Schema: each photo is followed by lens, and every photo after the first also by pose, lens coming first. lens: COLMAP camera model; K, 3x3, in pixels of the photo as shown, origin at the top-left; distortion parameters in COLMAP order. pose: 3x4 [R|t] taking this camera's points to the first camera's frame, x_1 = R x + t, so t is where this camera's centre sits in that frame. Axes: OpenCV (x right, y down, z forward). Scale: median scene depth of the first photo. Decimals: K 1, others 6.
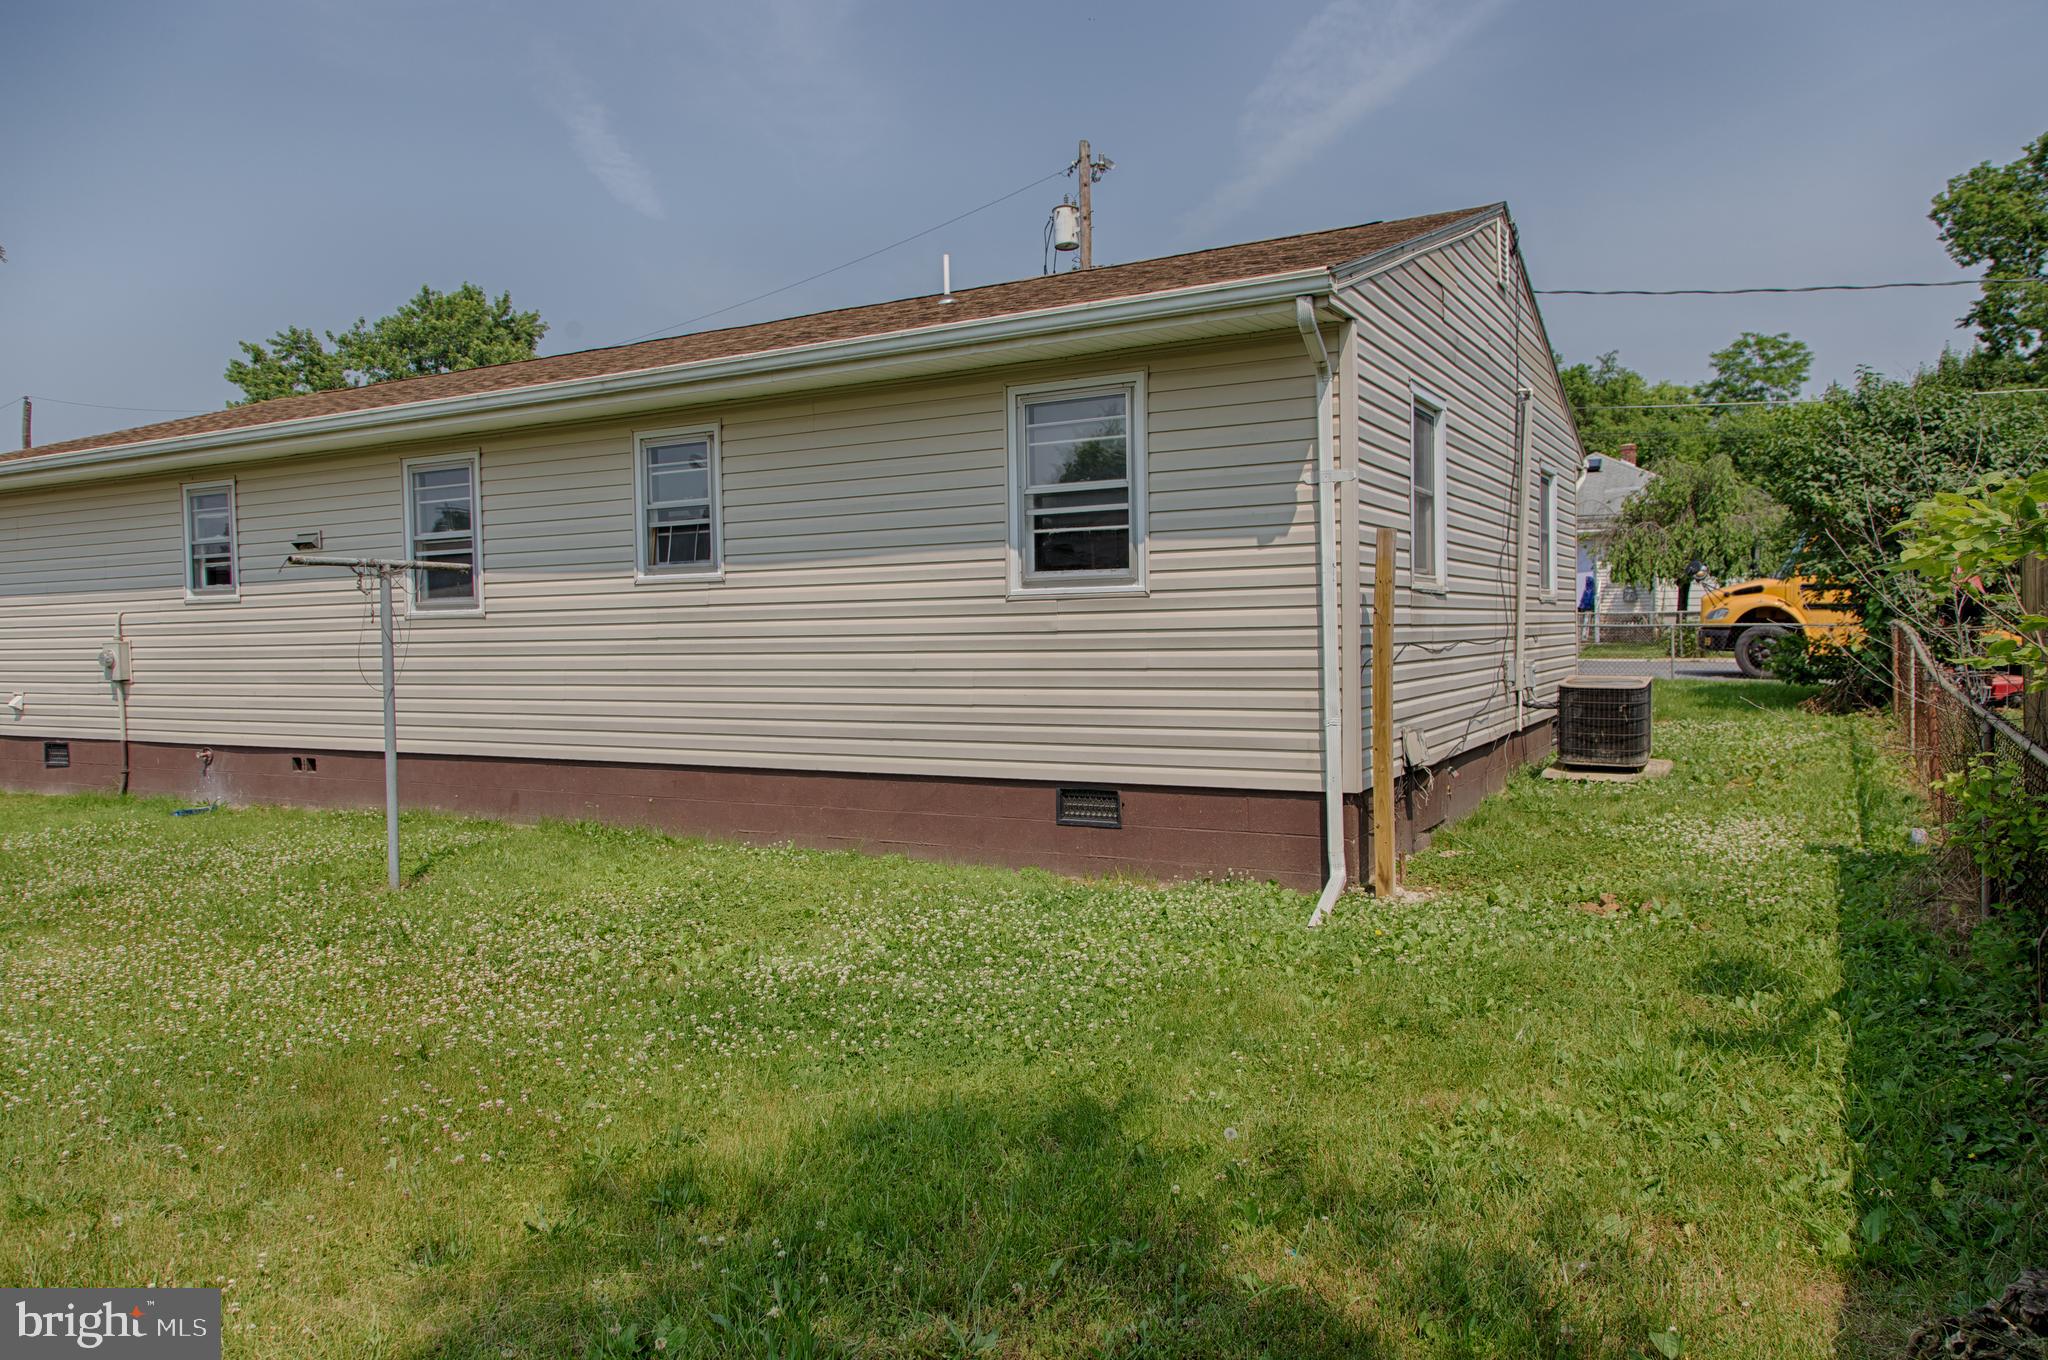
lens RADIAL K [[1376.0, 0, 1028.5], [0, 1376.0, 679.2], [0, 0, 1]] dist [0.007060, 0.002033]
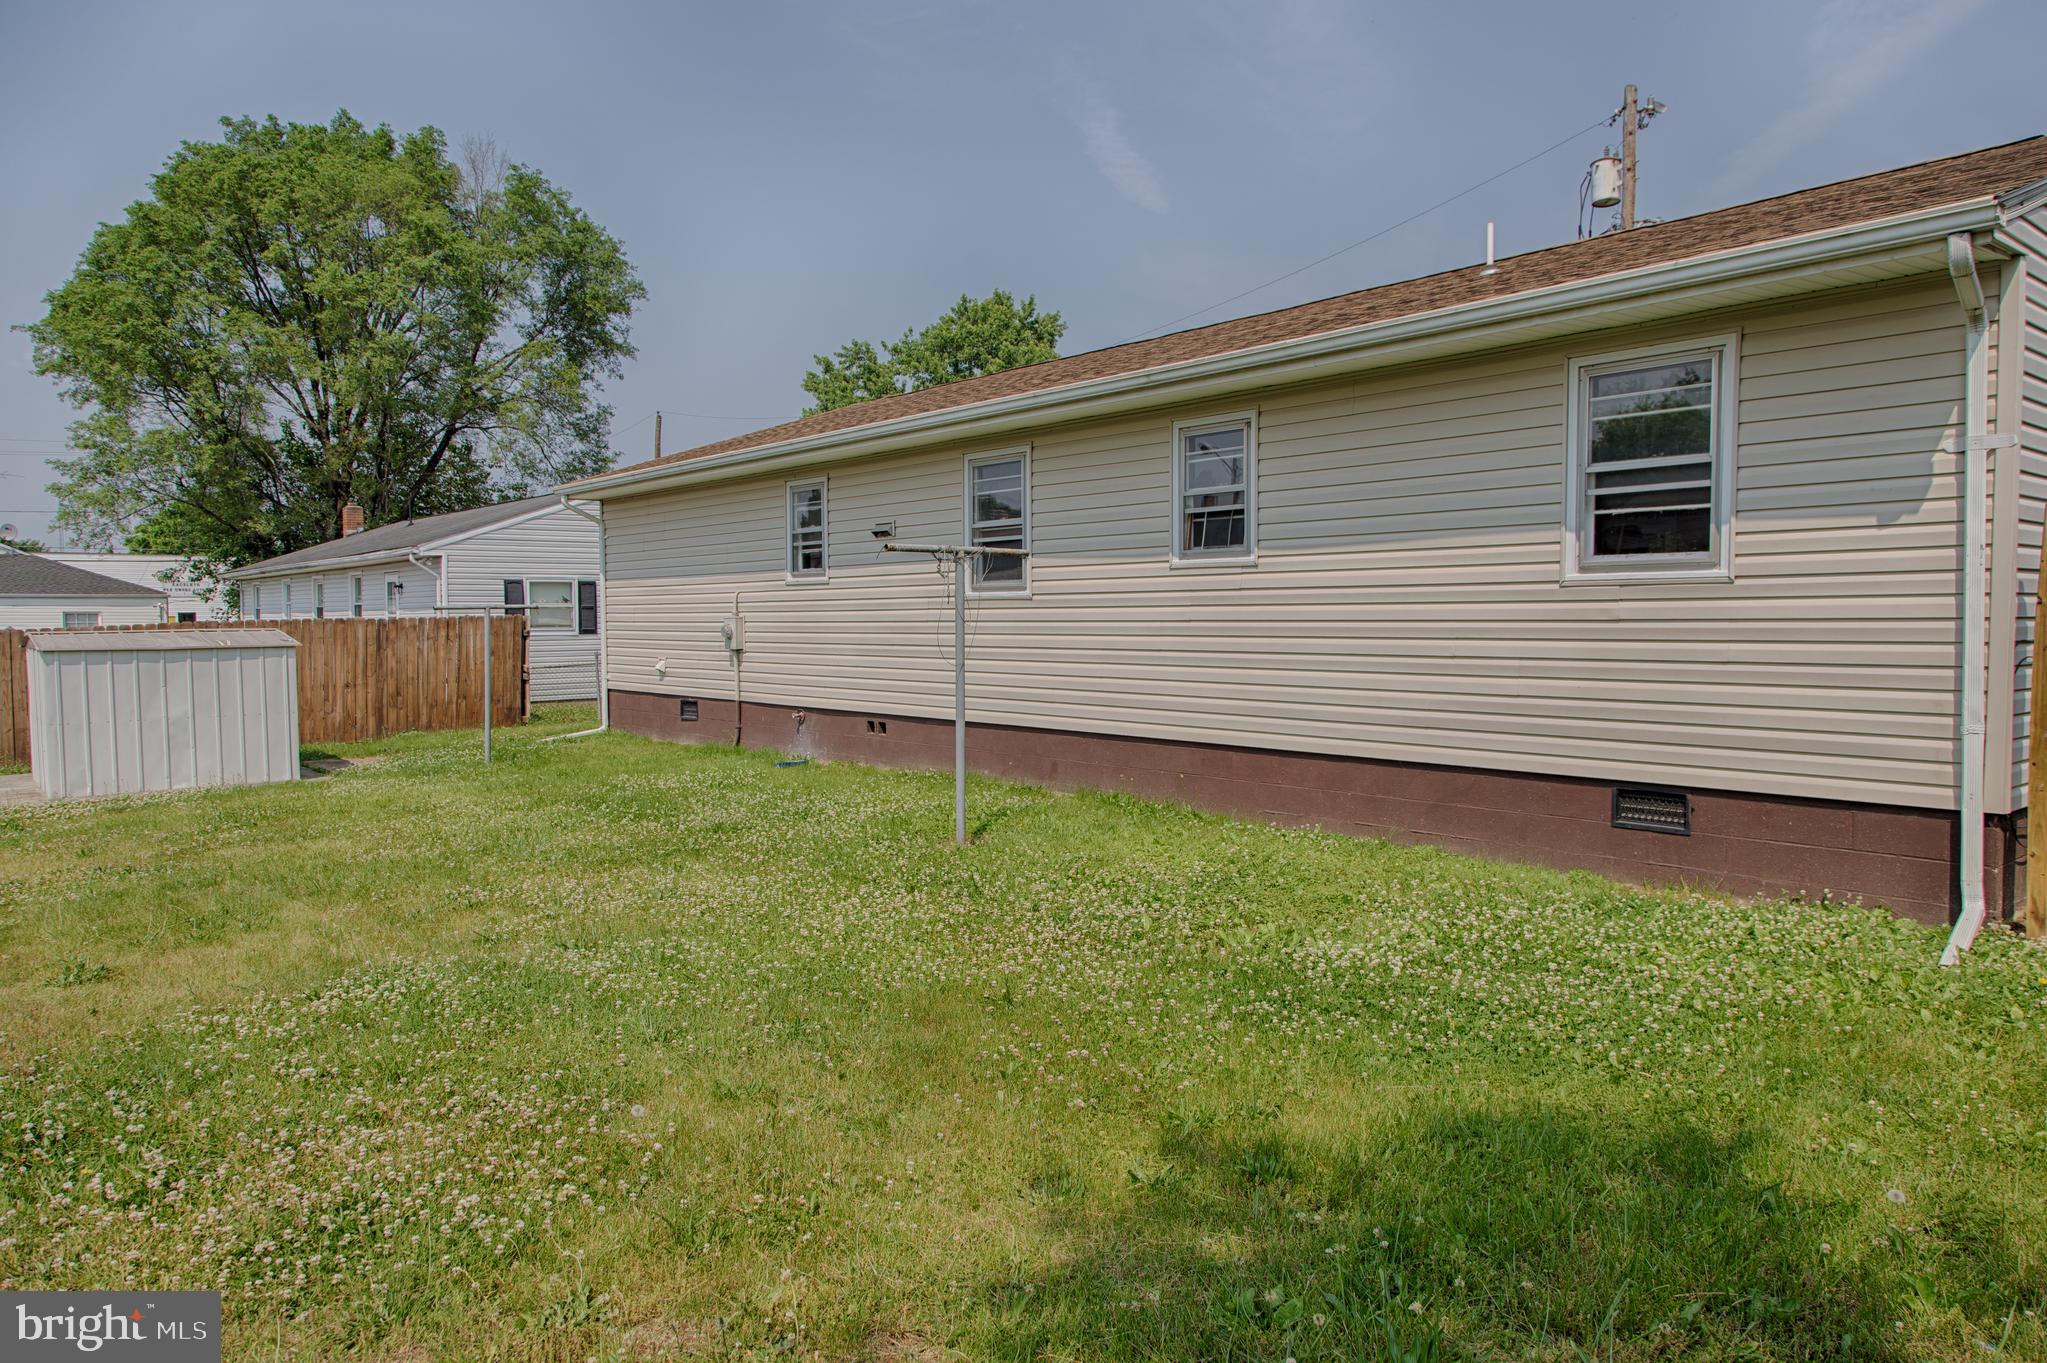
lens RADIAL K [[1359.3, 0, 1021.9], [0, 1359.3, 683.7], [0, 0, 1]] dist [0.006701, 0.000594]
pose [[0.935866, 0.030360, -0.351046, -0.034189], [-0.024432, 0.999474, 0.021305, -0.001153], [0.351508, -0.011362, 0.936116, -0.004121]]
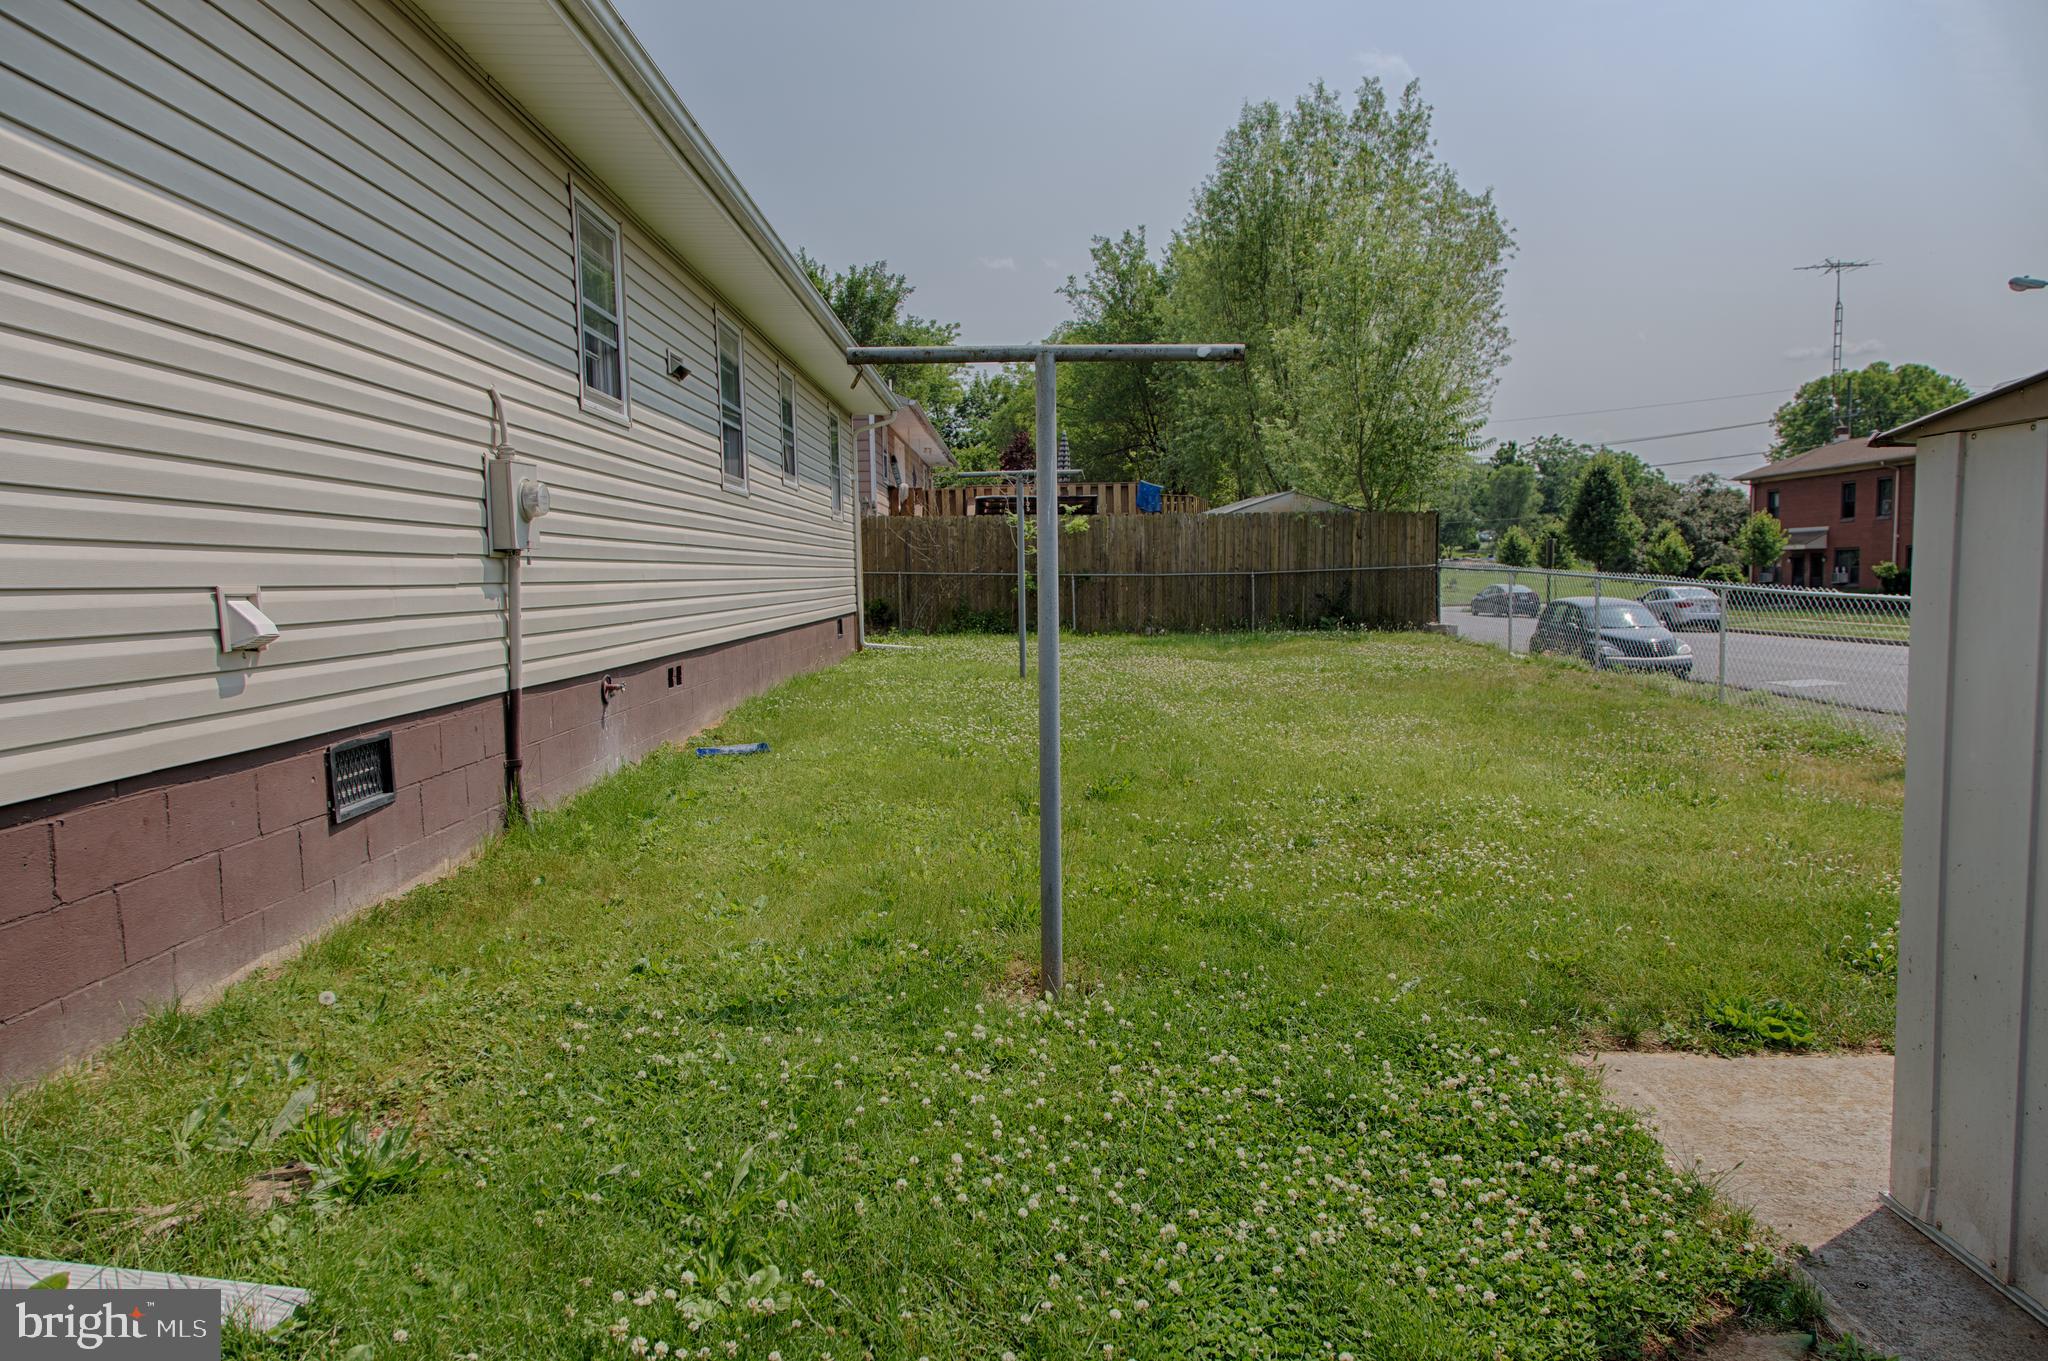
lens RADIAL K [[1360.0, 0, 1022.4], [0, 1360.0, 682.7], [0, 0, 1]] dist [0.006701, 0.000594]
pose [[-0.501277, -0.061648, 0.863088, -1.860792], [0.016861, 0.996573, 0.080975, 0.016829], [-0.865123, 0.055143, -0.498520, 1.809628]]
